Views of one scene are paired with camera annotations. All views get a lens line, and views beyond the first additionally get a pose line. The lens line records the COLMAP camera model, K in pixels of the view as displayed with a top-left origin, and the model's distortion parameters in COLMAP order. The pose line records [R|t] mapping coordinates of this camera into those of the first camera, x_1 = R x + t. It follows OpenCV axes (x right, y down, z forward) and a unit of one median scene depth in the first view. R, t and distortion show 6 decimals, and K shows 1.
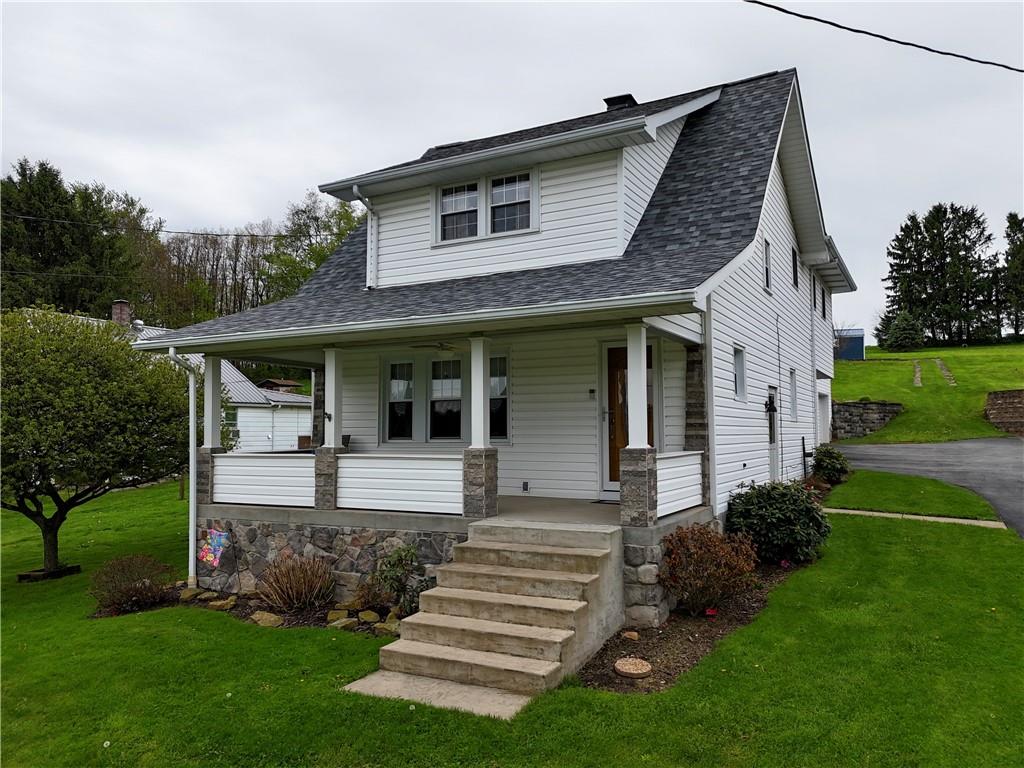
lens RADIAL K [[767.7, 0, 505.4], [0, 767.7, 388.0], [0, 0, 1]] dist [0.046445, -0.014427]
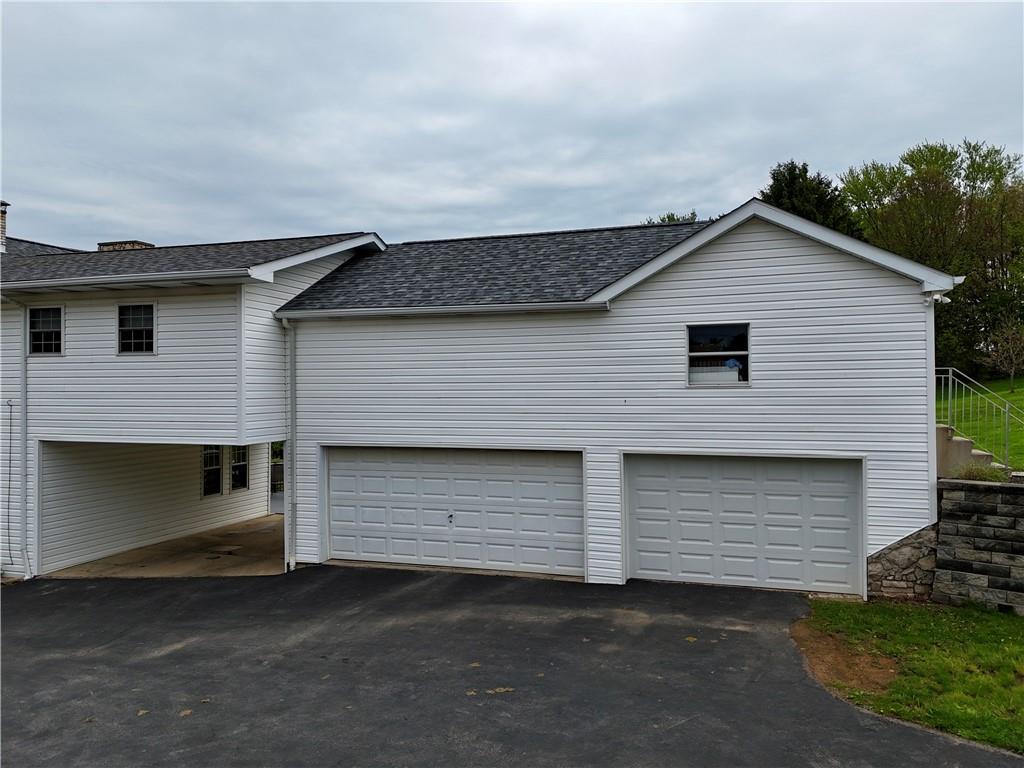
lens RADIAL K [[767.7, 0, 509.9], [0, 767.7, 385.2], [0, 0, 1]] dist [0.046445, -0.014427]
pose [[0.172395, 0.004460, -0.985018, 0.210795], [0.063352, 0.997869, 0.015606, -0.010932], [0.982989, -0.065093, 0.171745, 0.230736]]
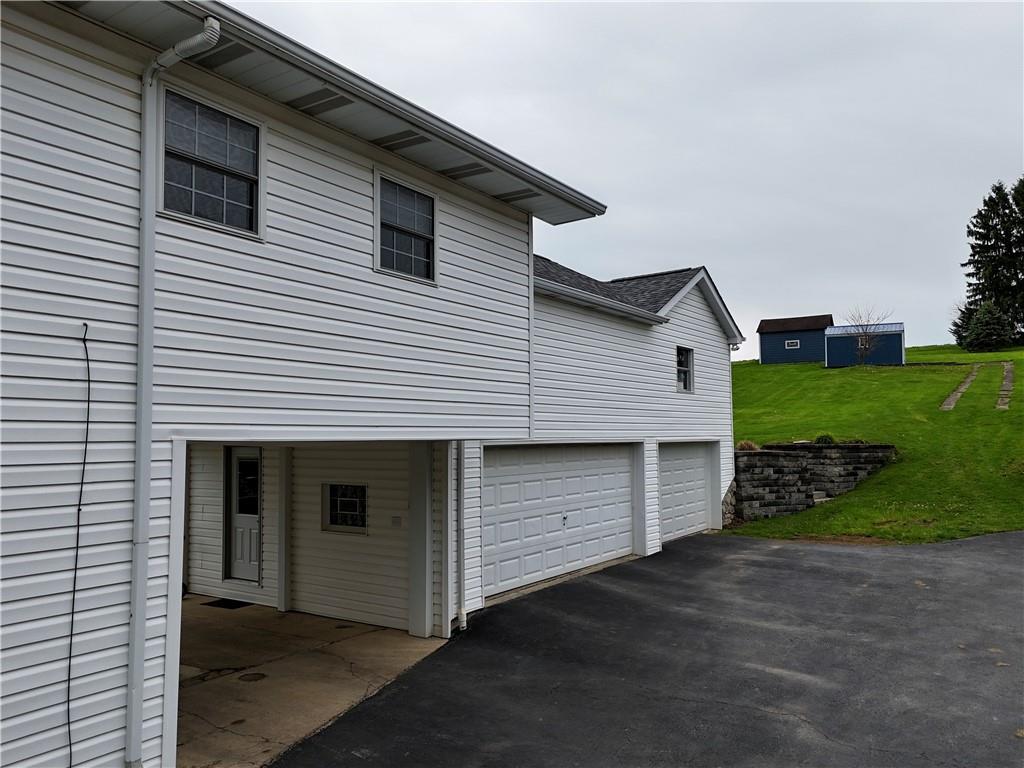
lens RADIAL K [[767.7, 0, 515.4], [0, 767.7, 377.8], [0, 0, 1]] dist [0.046445, -0.014427]
pose [[0.995041, -0.005420, -0.099319, 0.095426], [0.003932, 0.999877, -0.015166, -0.007979], [0.099389, 0.014700, 0.994940, 0.128929]]
